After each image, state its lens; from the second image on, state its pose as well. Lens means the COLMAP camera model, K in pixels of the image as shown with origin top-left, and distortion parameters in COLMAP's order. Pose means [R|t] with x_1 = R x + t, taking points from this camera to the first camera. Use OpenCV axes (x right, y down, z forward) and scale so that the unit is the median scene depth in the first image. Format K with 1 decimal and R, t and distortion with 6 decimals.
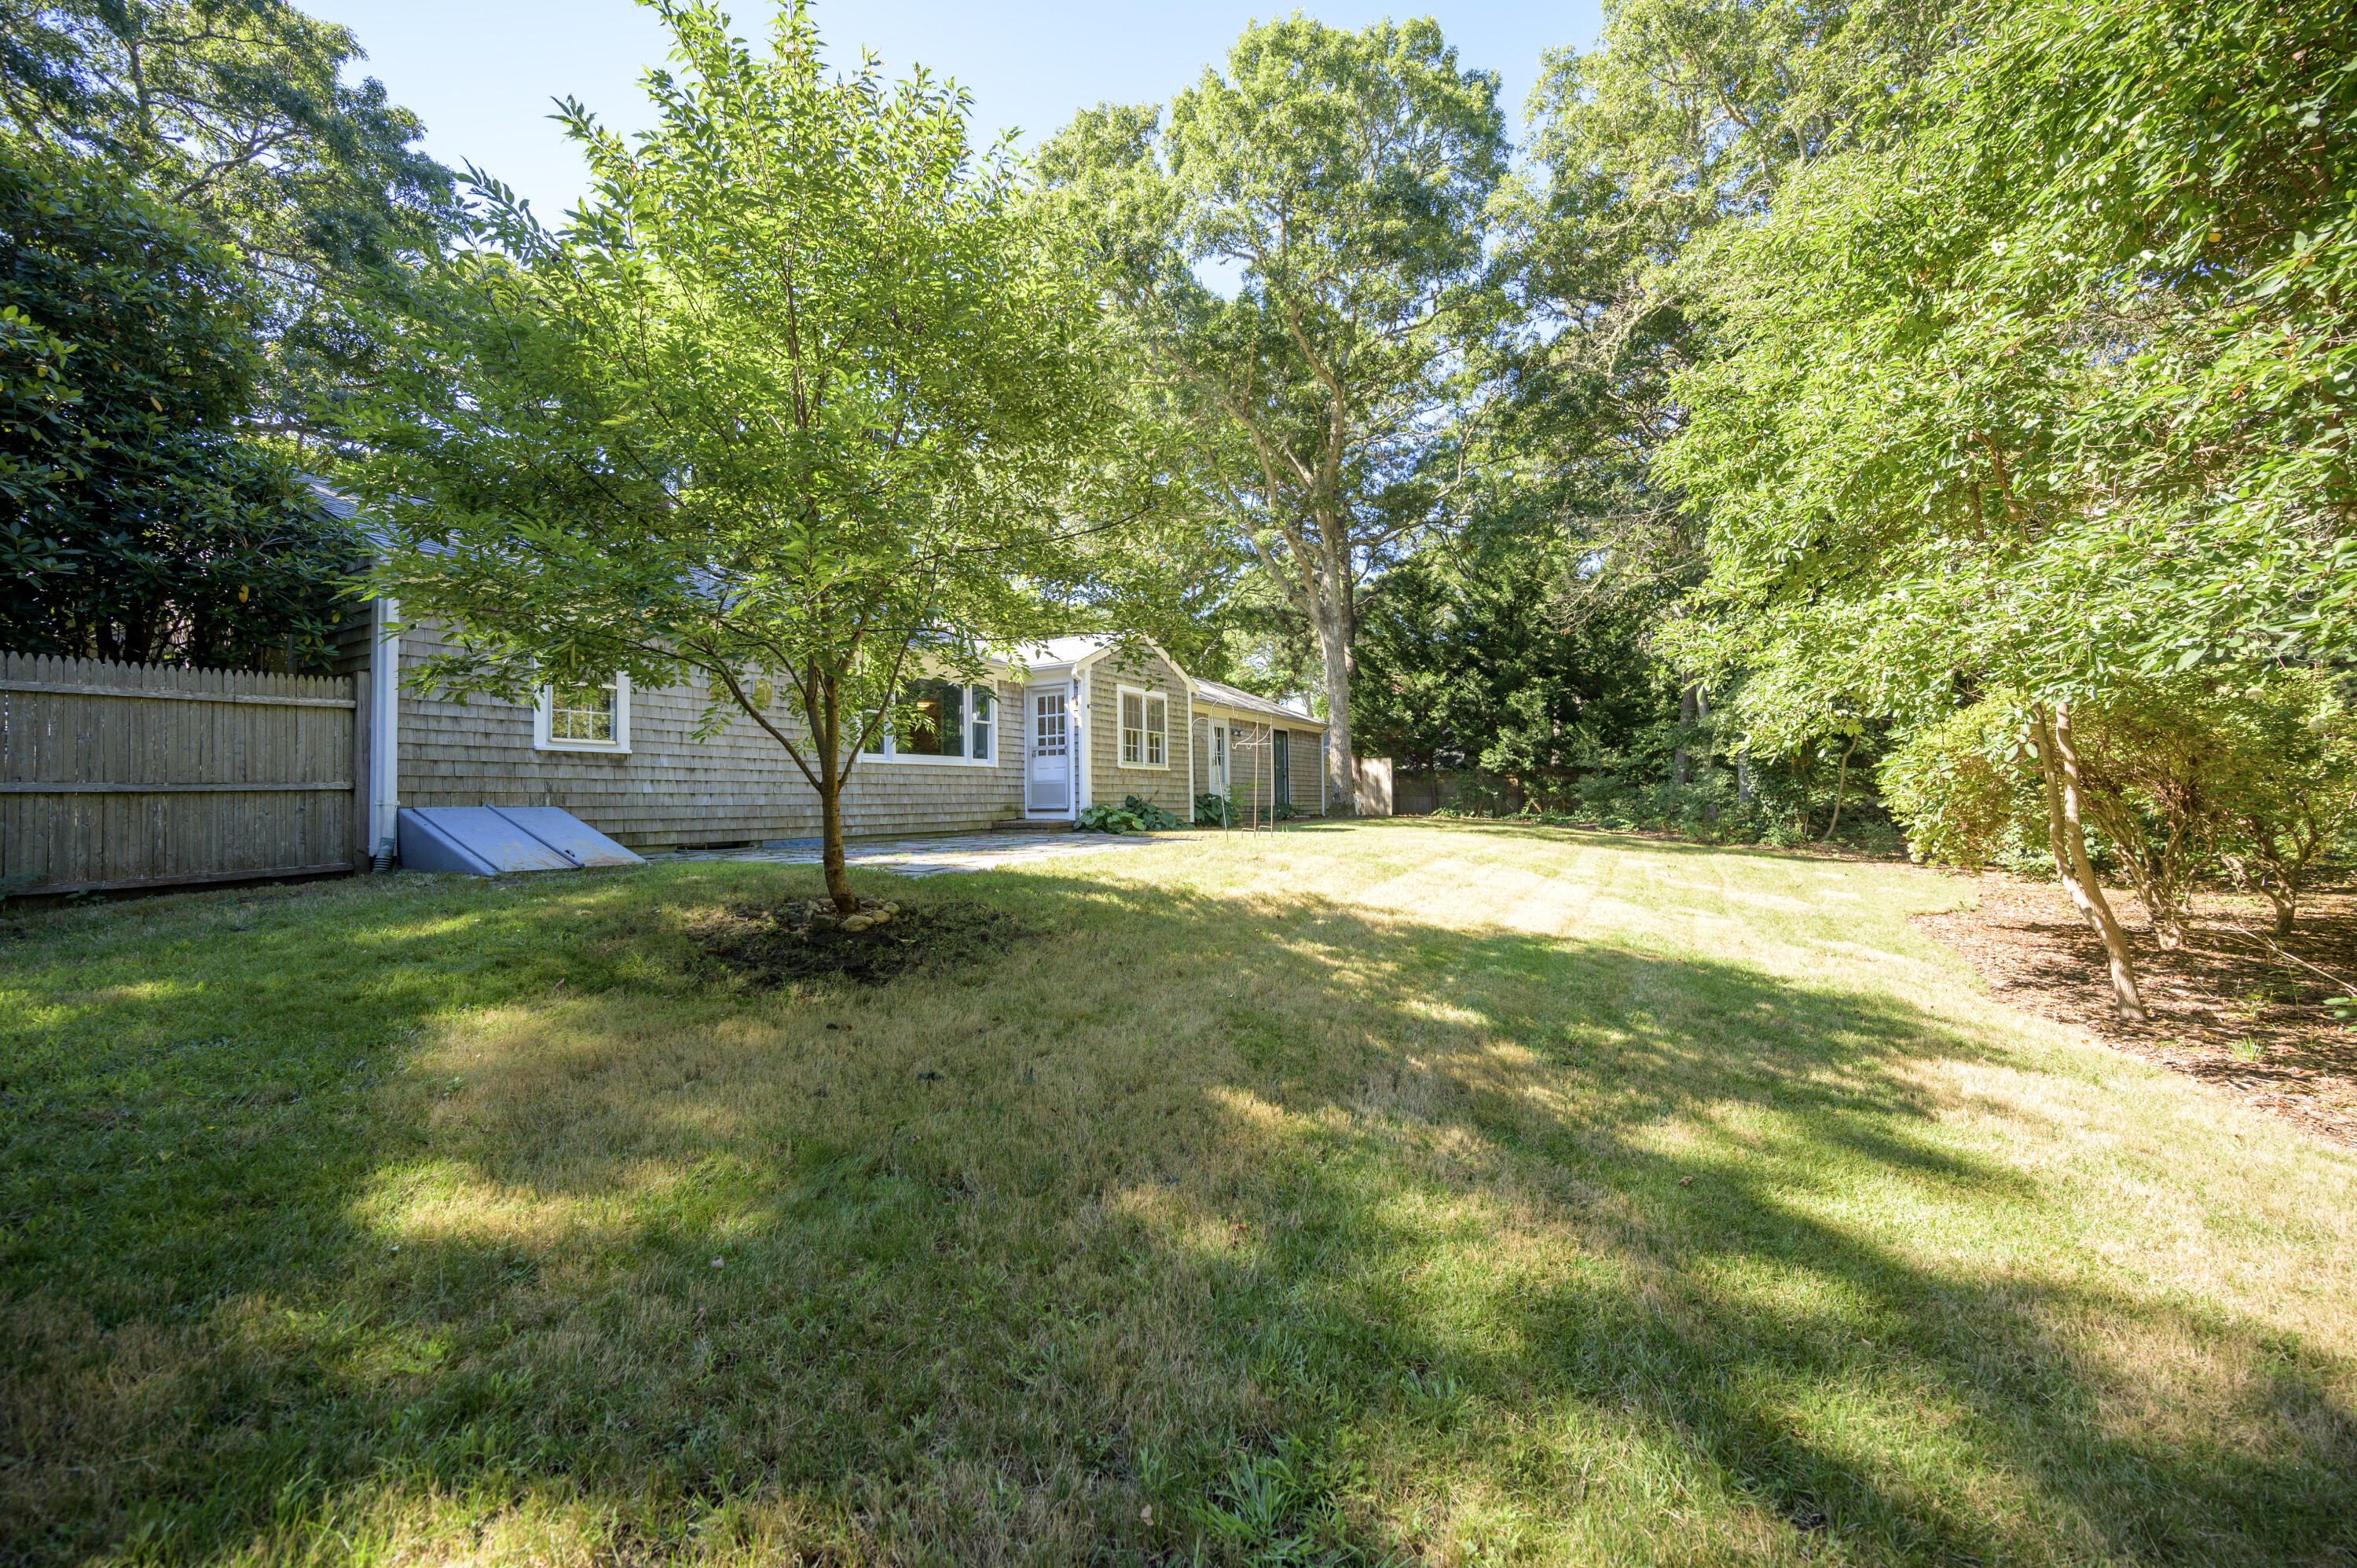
lens RADIAL K [[932.2, 0, 1173.5], [0, 932.2, 784.8], [0, 0, 1]] dist [-0.001957, 0.000343]
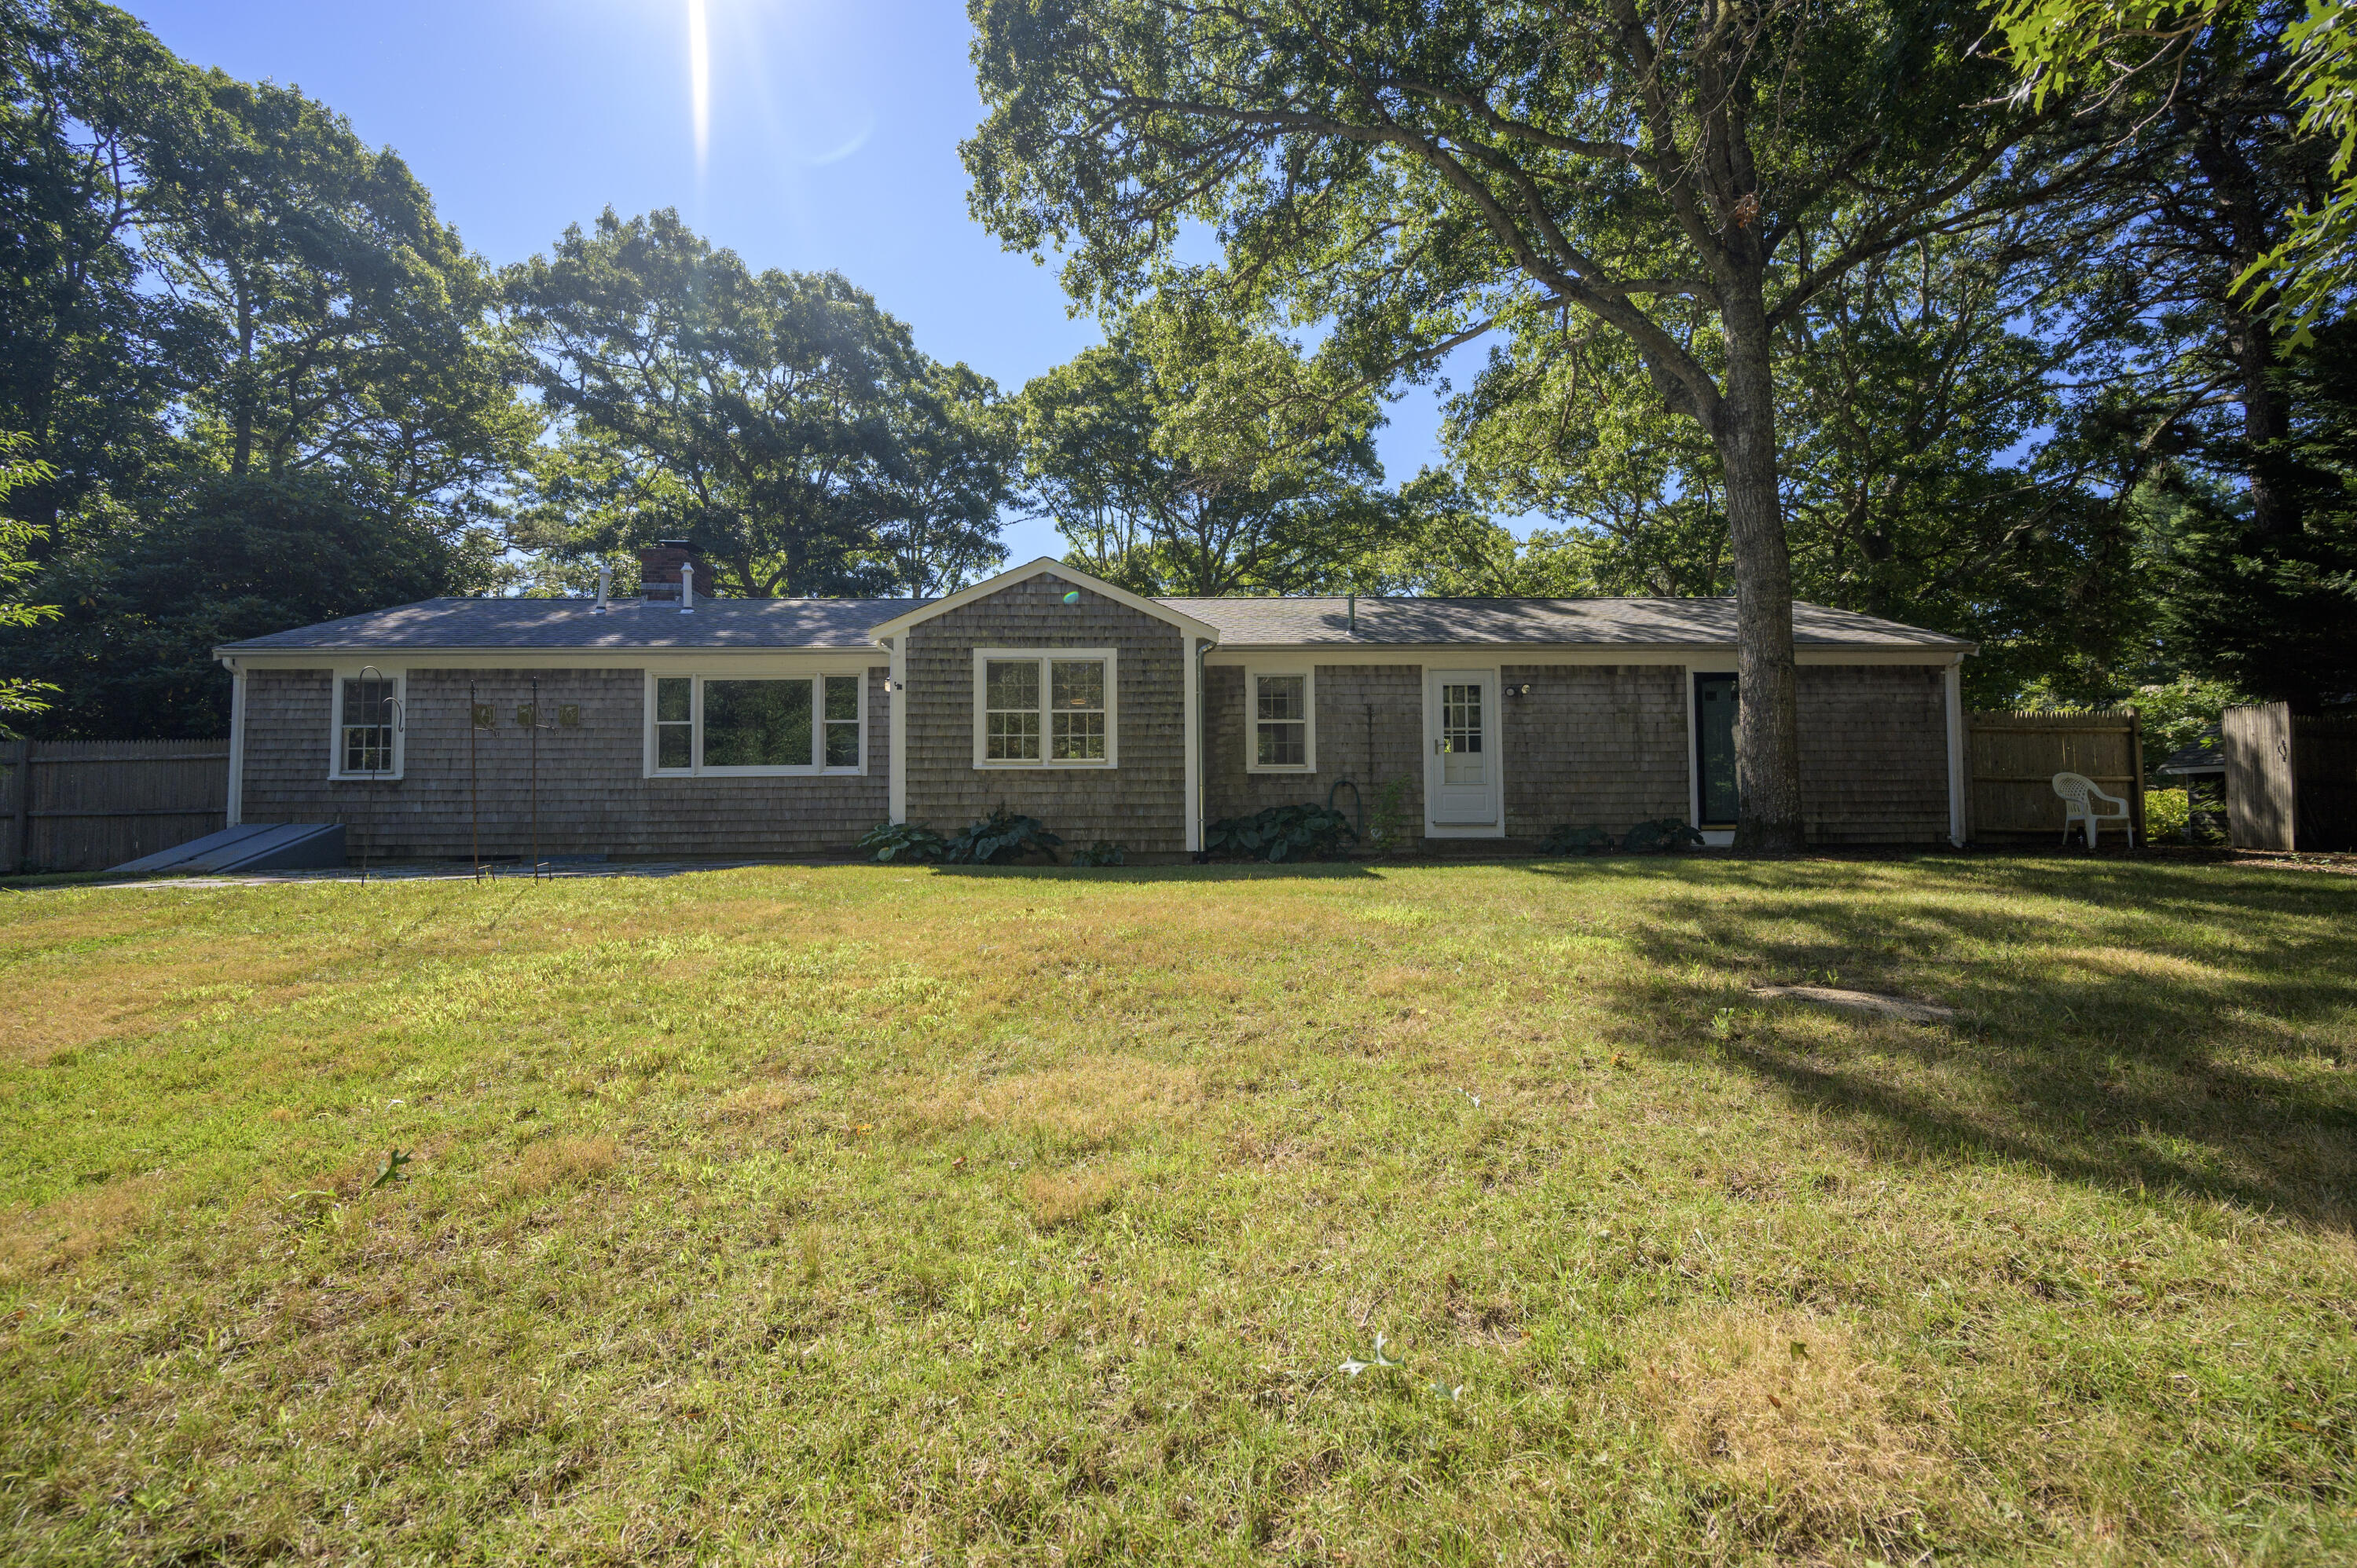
lens RADIAL K [[932.2, 0, 1173.5], [0, 932.2, 784.8], [0, 0, 1]] dist [-0.001957, 0.000343]
pose [[0.536755, -0.024092, -0.843394, 0.604027], [0.020148, 0.999673, -0.015733, 0.007602], [0.843497, -0.008548, 0.537065, 0.737175]]
